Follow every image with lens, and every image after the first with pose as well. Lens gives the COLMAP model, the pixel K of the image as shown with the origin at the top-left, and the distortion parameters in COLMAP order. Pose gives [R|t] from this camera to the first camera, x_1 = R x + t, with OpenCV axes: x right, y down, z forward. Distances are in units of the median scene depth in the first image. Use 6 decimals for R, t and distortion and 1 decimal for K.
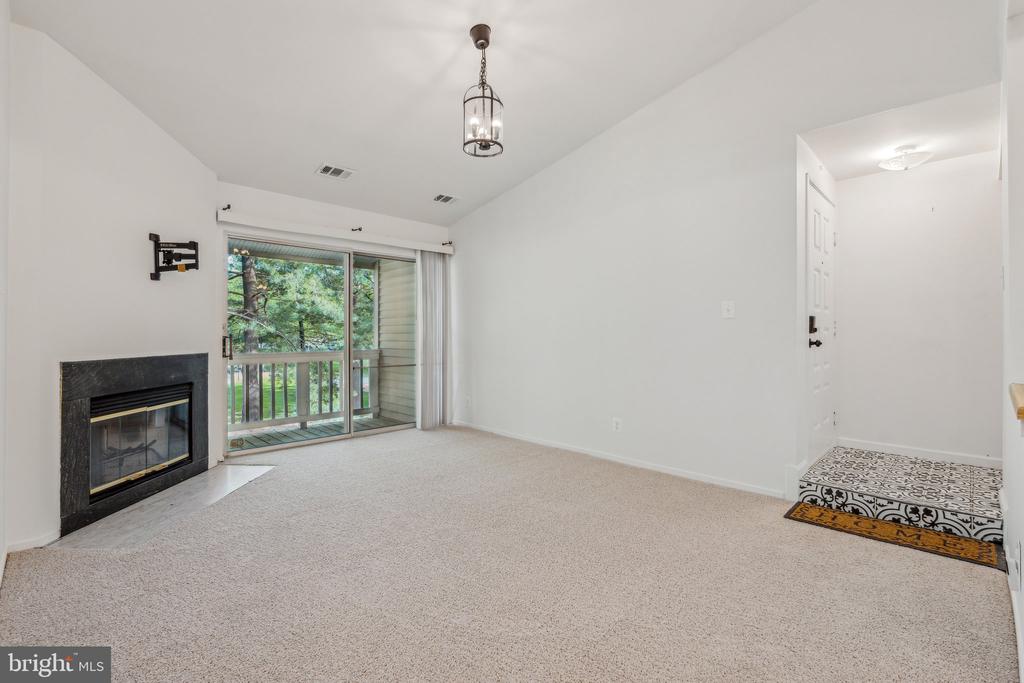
lens RADIAL K [[463.3, 0, 509.6], [0, 463.3, 332.7], [0, 0, 1]] dist [-0.000189, -0.000016]
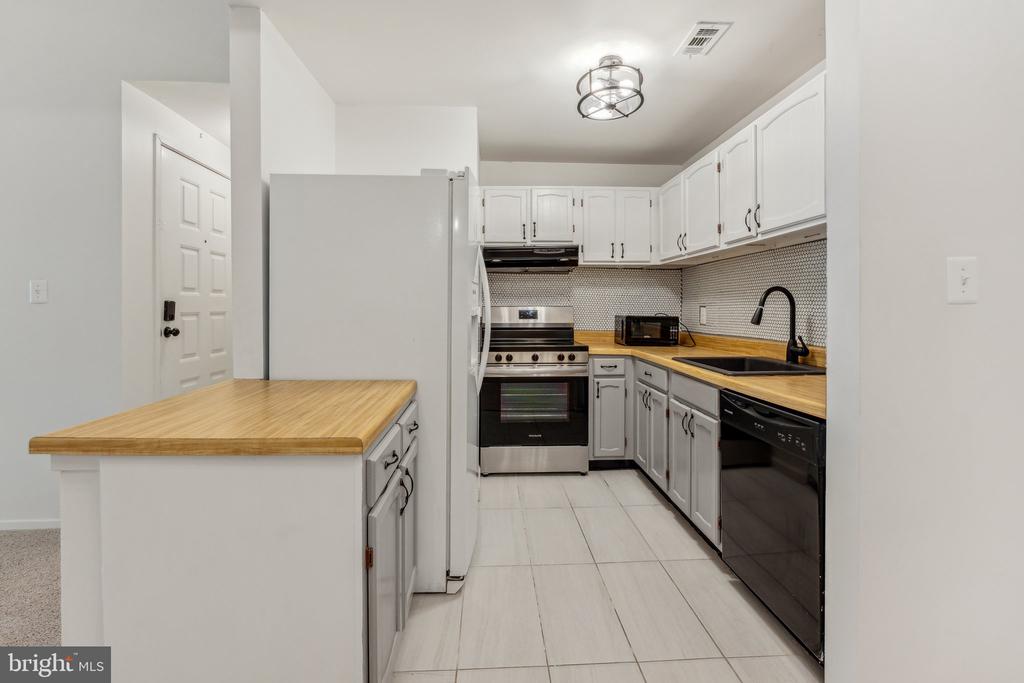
lens RADIAL K [[466.0, 0, 511.0], [0, 466.0, 306.9], [0, 0, 1]] dist [0.000798, -0.000194]
pose [[0.666627, -0.001378, 0.745391, 0.356441], [-0.001349, 0.999994, 0.003055, -0.023279], [-0.745391, -0.003042, 0.666621, -0.050984]]
